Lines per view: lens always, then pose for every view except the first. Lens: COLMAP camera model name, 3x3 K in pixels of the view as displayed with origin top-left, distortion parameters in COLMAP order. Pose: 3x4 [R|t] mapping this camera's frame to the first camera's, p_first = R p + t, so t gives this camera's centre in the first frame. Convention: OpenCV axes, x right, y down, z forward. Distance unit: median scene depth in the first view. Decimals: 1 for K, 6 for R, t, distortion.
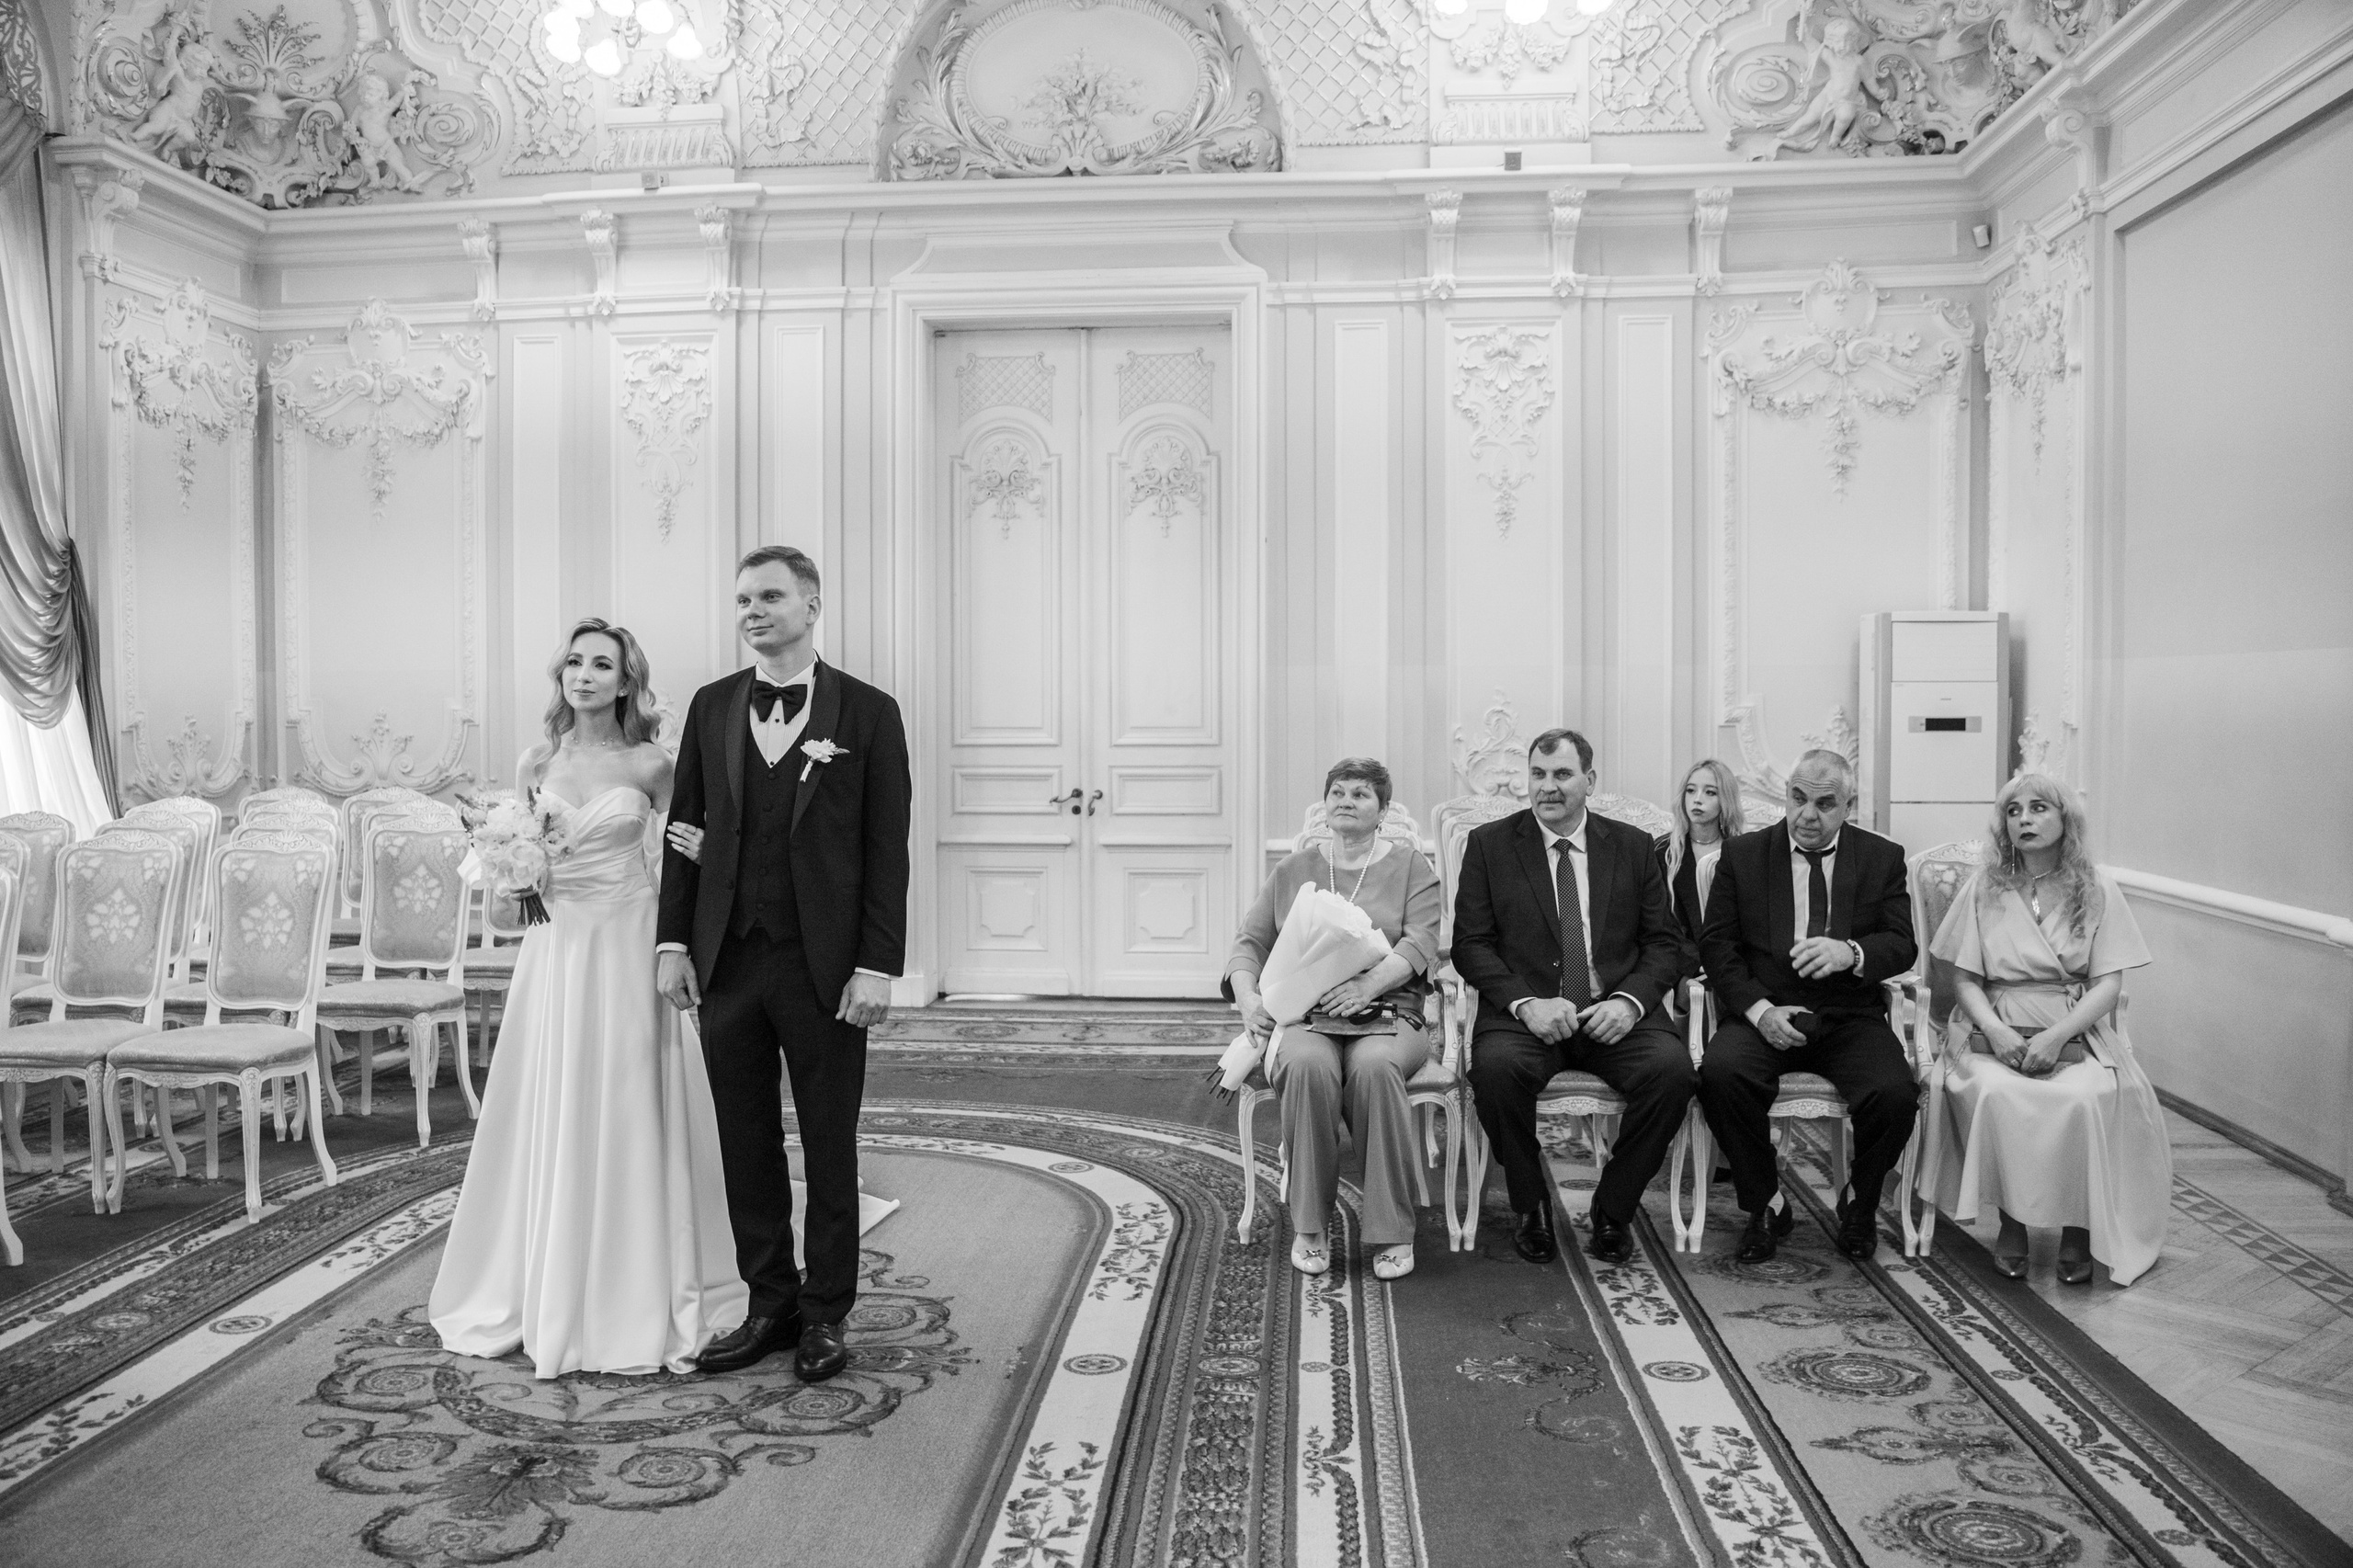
lens RADIAL K [[1808.5, 0, 1184.8], [0, 1808.5, 738.3], [0, 0, 1]] dist [-0.098781, 0.069686]
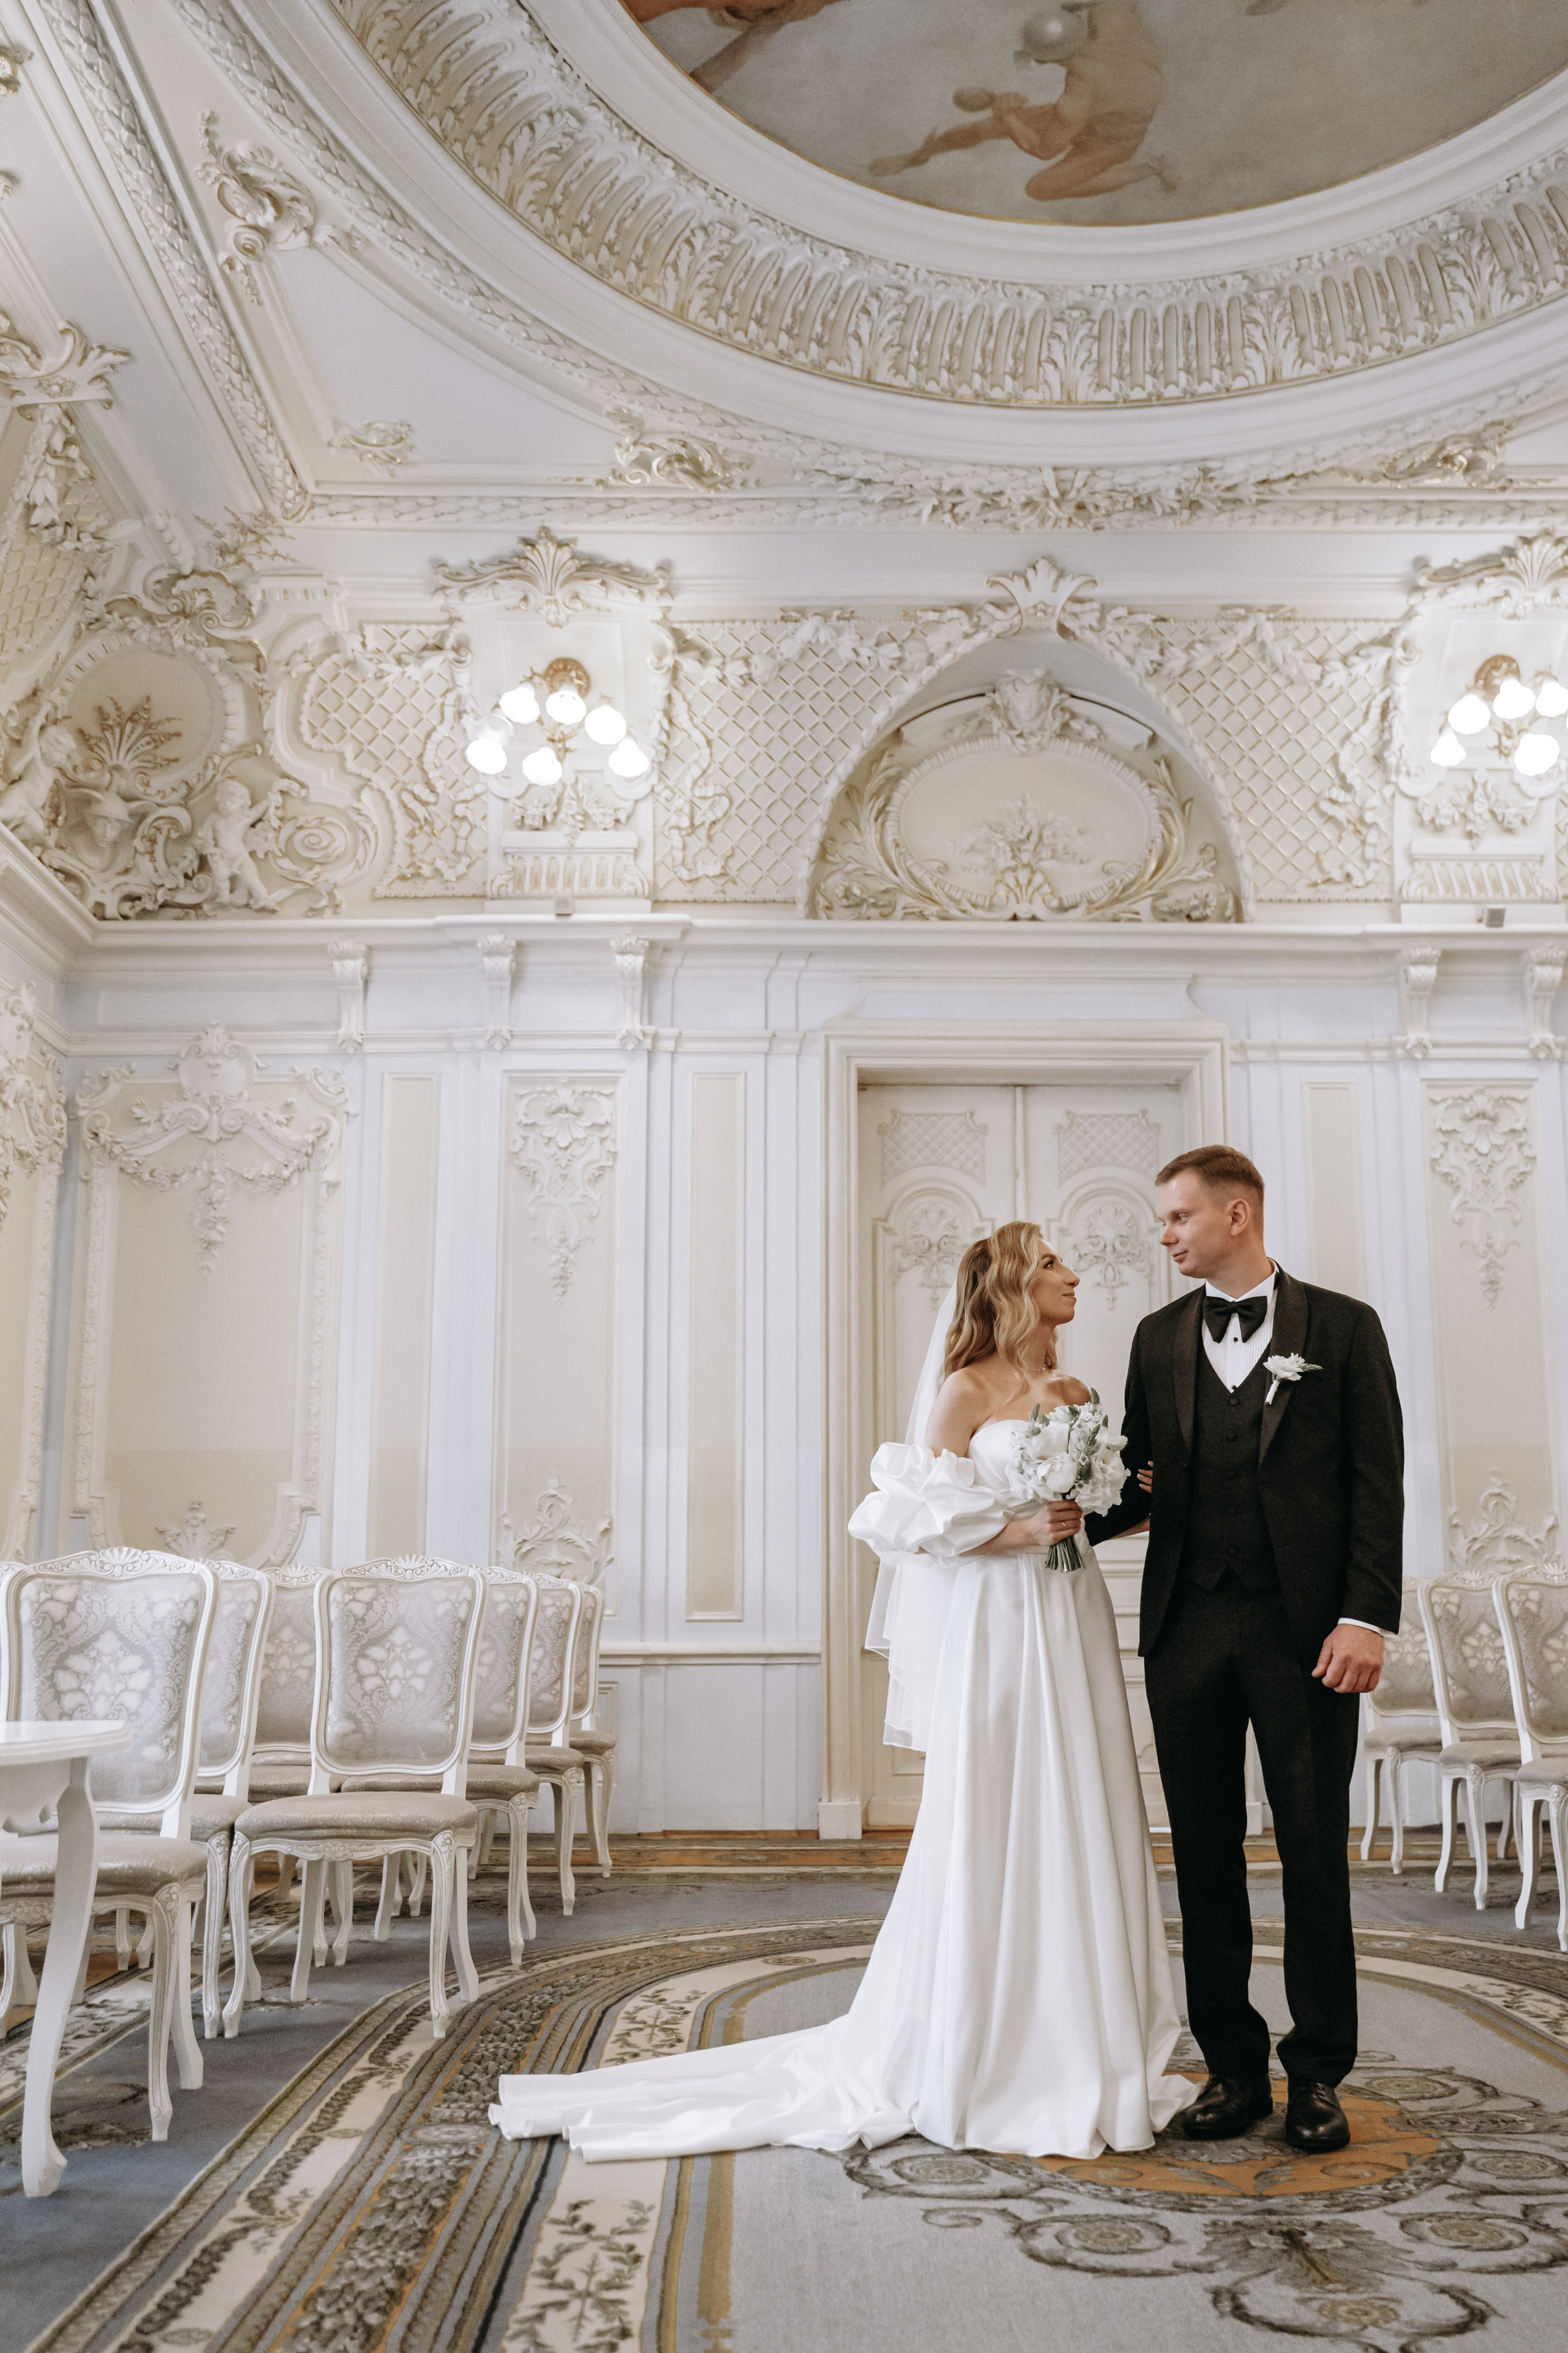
lens RADIAL K [[1943.2, 0, 814.7], [0, 1943.2, 1308.7], [0, 0, 1]] dist [-0.021251, 0.029726]
pose [[0.993713, 0.016206, 0.110781, -0.285955], [0.004093, 0.983550, -0.180591, 0.070081], [-0.111886, 0.179909, 0.977300, 0.054568]]
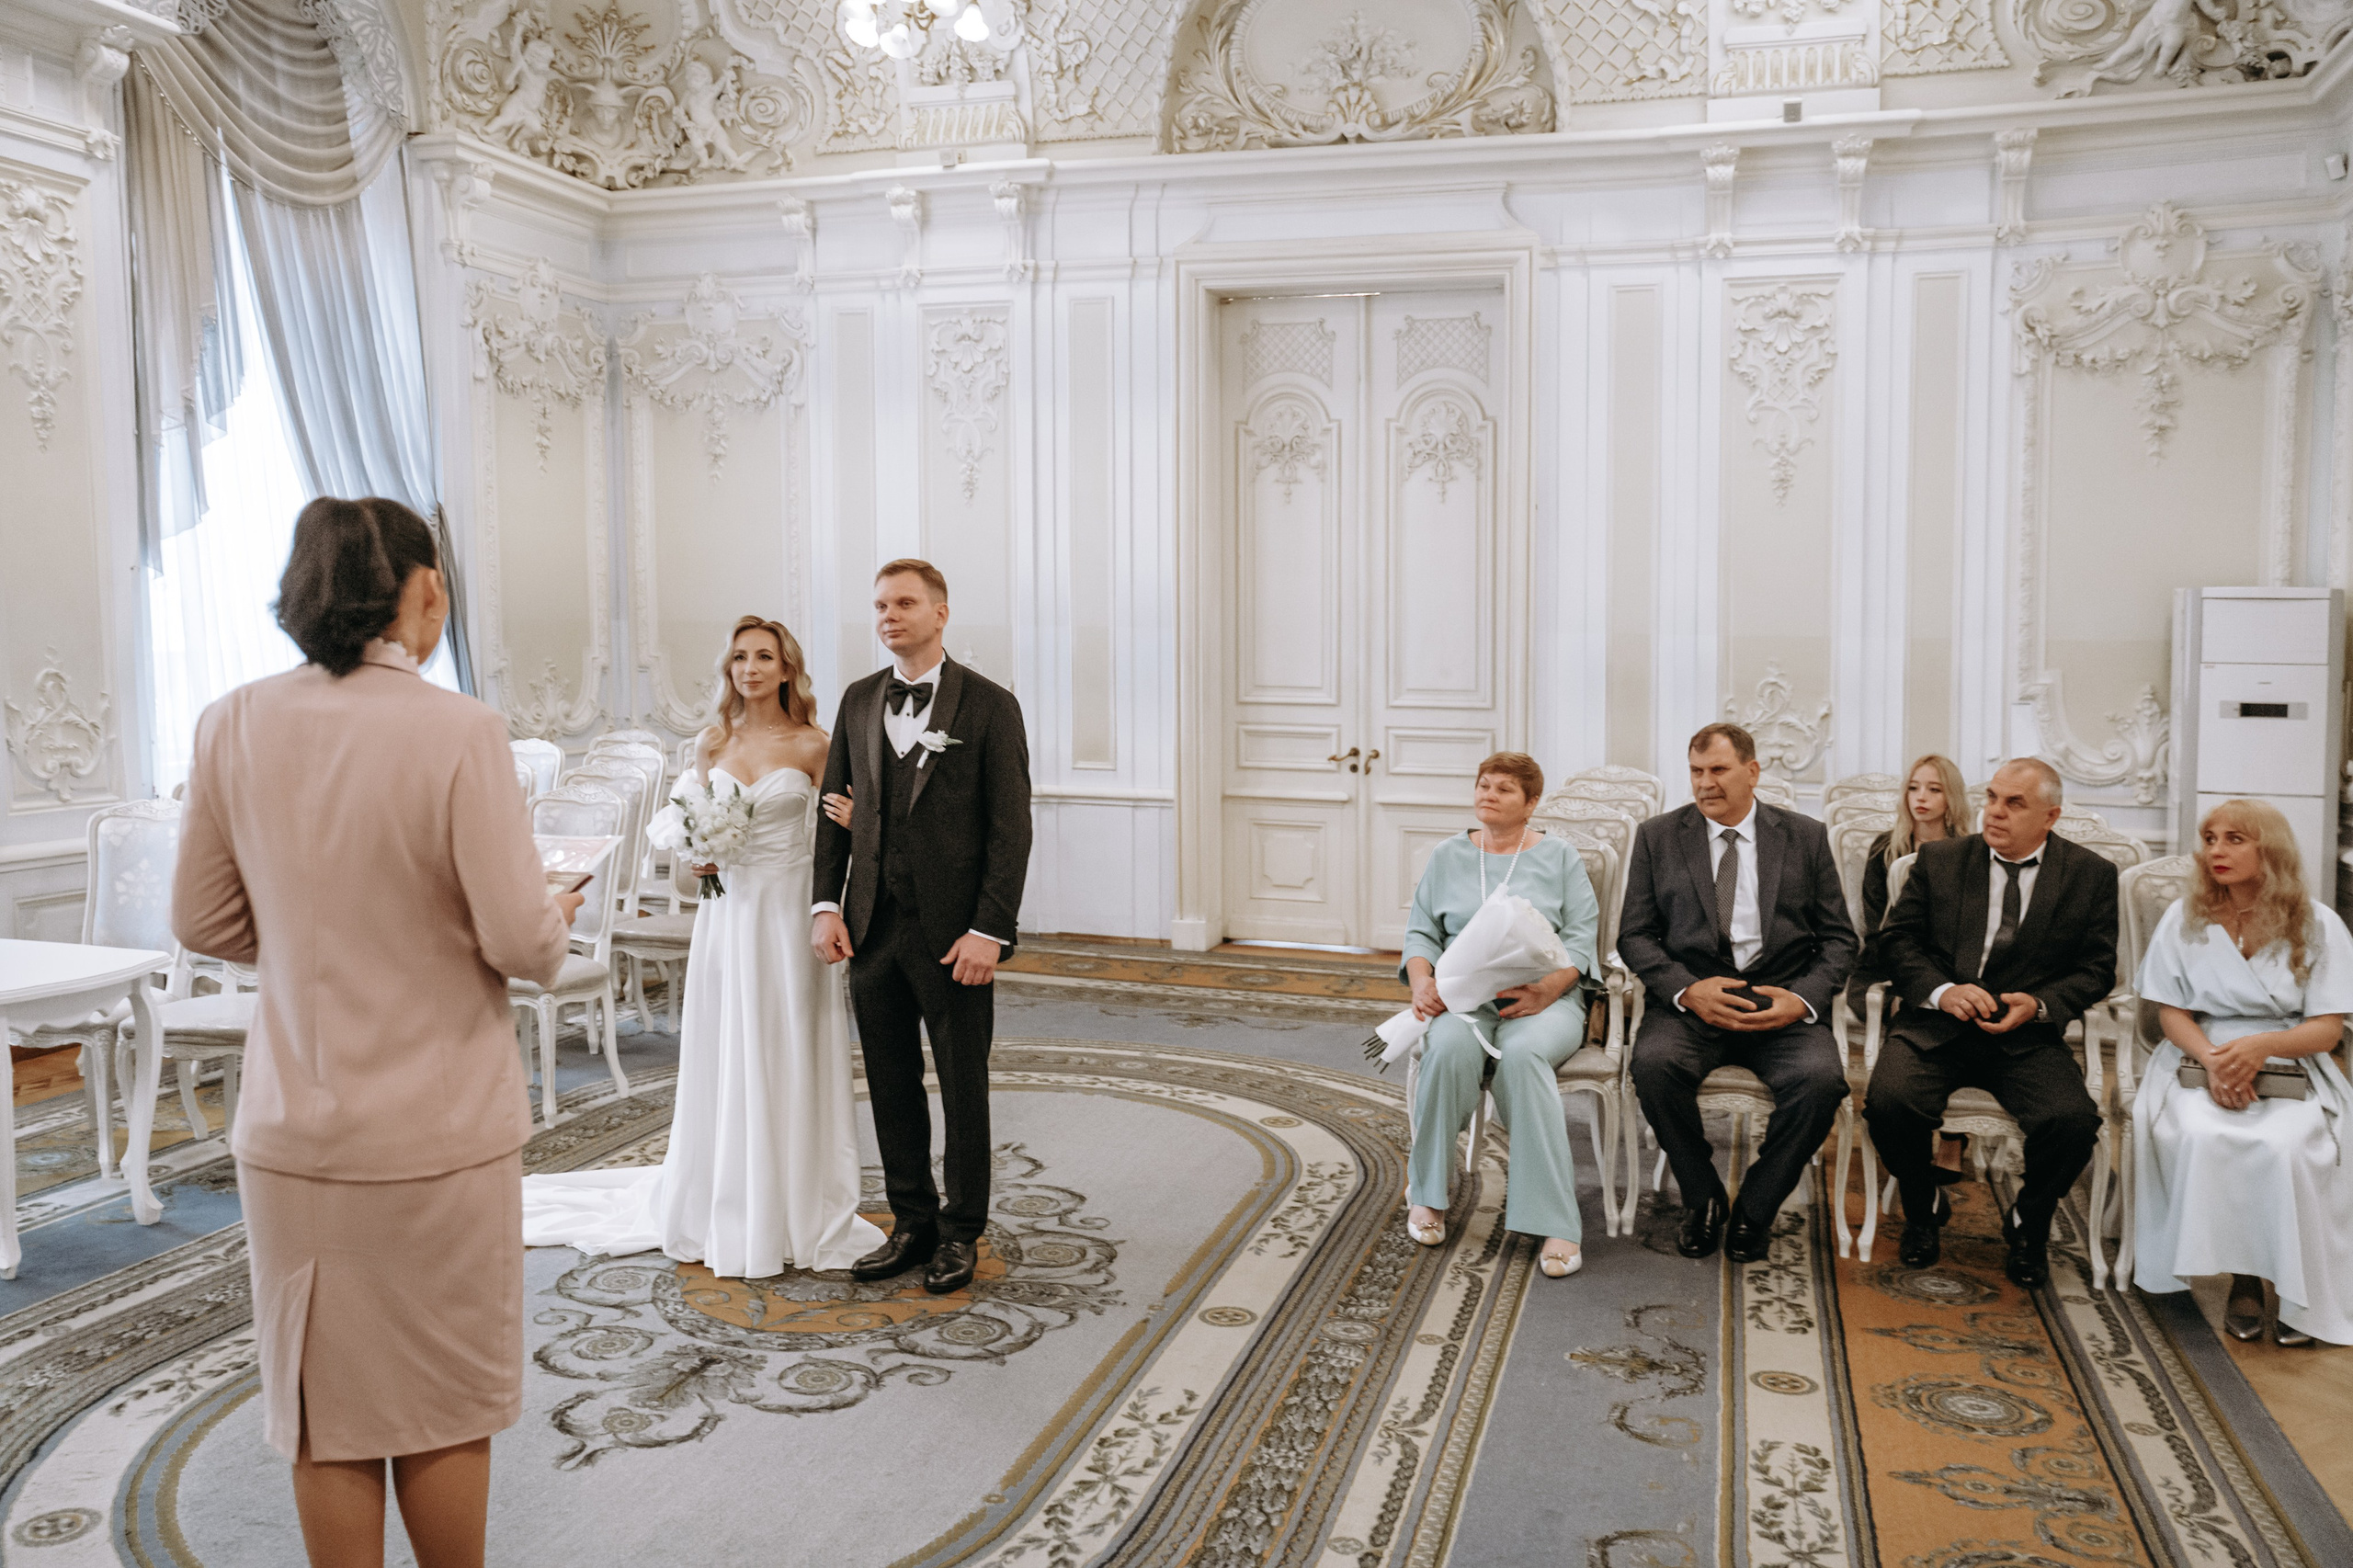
lens RADIAL K [[1824.2, 0, 1241.0], [0, 1824.2, 736.6], [0, 0, 1]] dist [-0.001885, -0.002297]
pose [[0.979308, 0.026974, -0.200571, 0.095042], [-0.019017, 0.998958, 0.041494, -0.022488], [0.201481, -0.036821, 0.978800, -0.026924]]
